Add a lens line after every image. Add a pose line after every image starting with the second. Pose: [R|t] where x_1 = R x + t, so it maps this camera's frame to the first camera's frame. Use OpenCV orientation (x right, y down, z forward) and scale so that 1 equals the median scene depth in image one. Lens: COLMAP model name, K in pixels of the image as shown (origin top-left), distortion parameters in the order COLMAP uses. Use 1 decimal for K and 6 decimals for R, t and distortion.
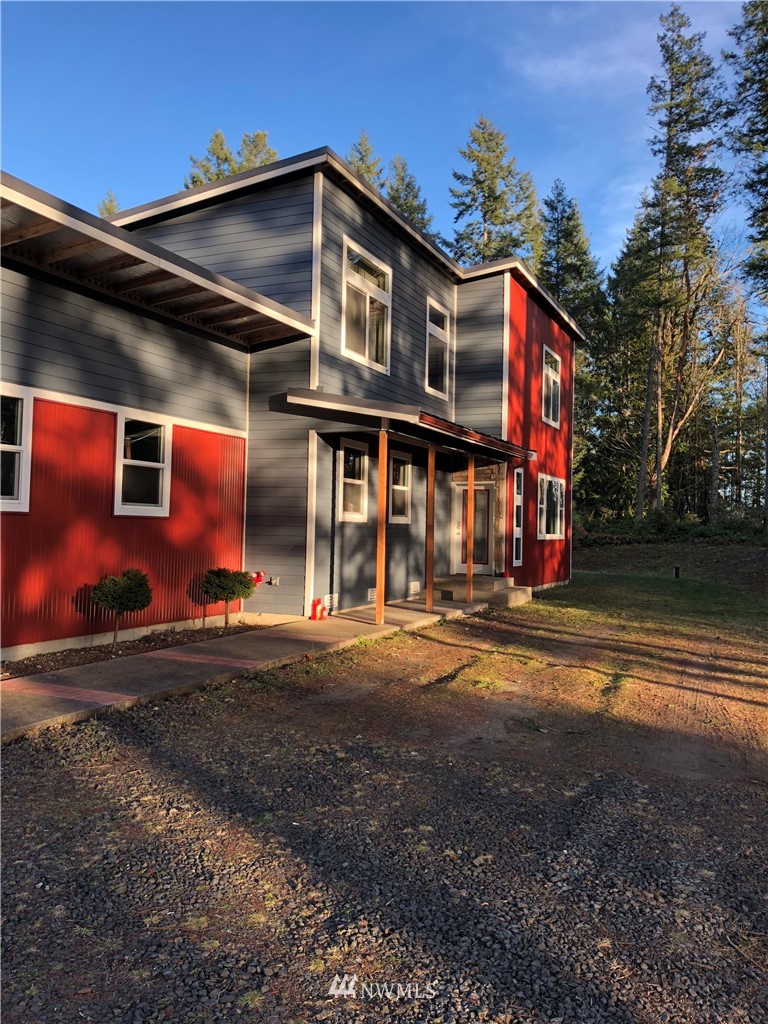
lens RADIAL K [[834.2, 0, 384.0], [0, 834.2, 512.0], [0, 0, 1]] dist [-0.035475, -0.000720]
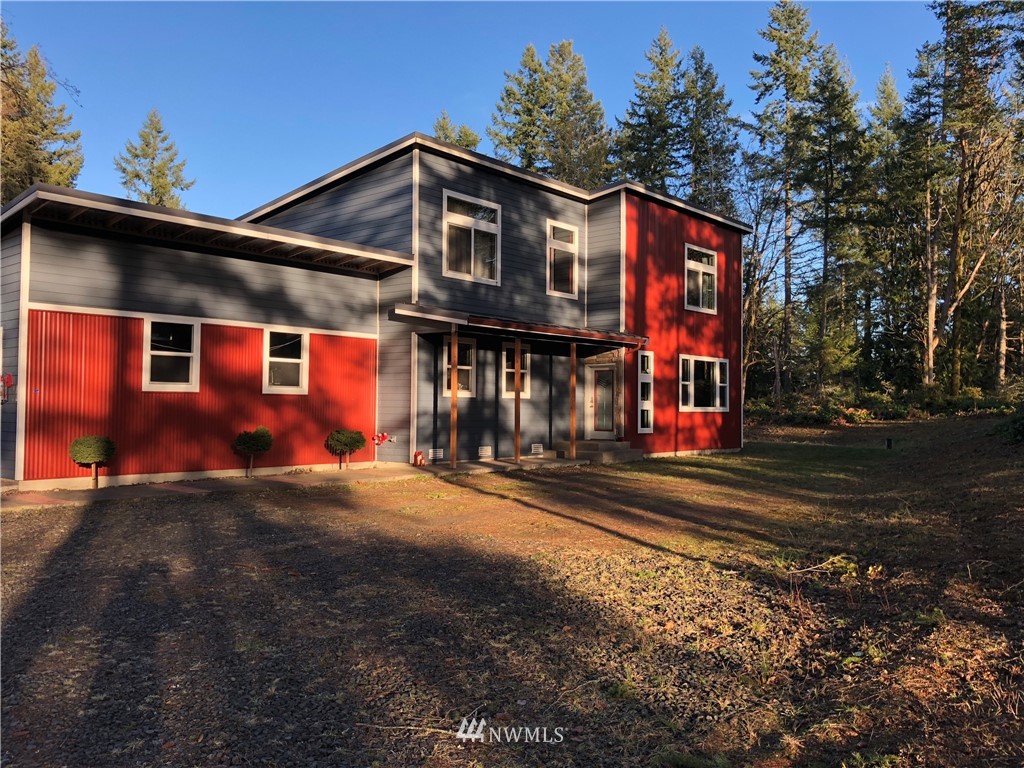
lens RADIAL K [[840.3, 0, 512.0], [0, 840.3, 384.0], [0, 0, 1]] dist [-0.008492, -0.002651]
pose [[0.954673, -0.018572, -0.297076, 0.147790], [0.015184, 0.999791, -0.013709, 0.003633], [0.297268, 0.008576, 0.954756, -0.093350]]
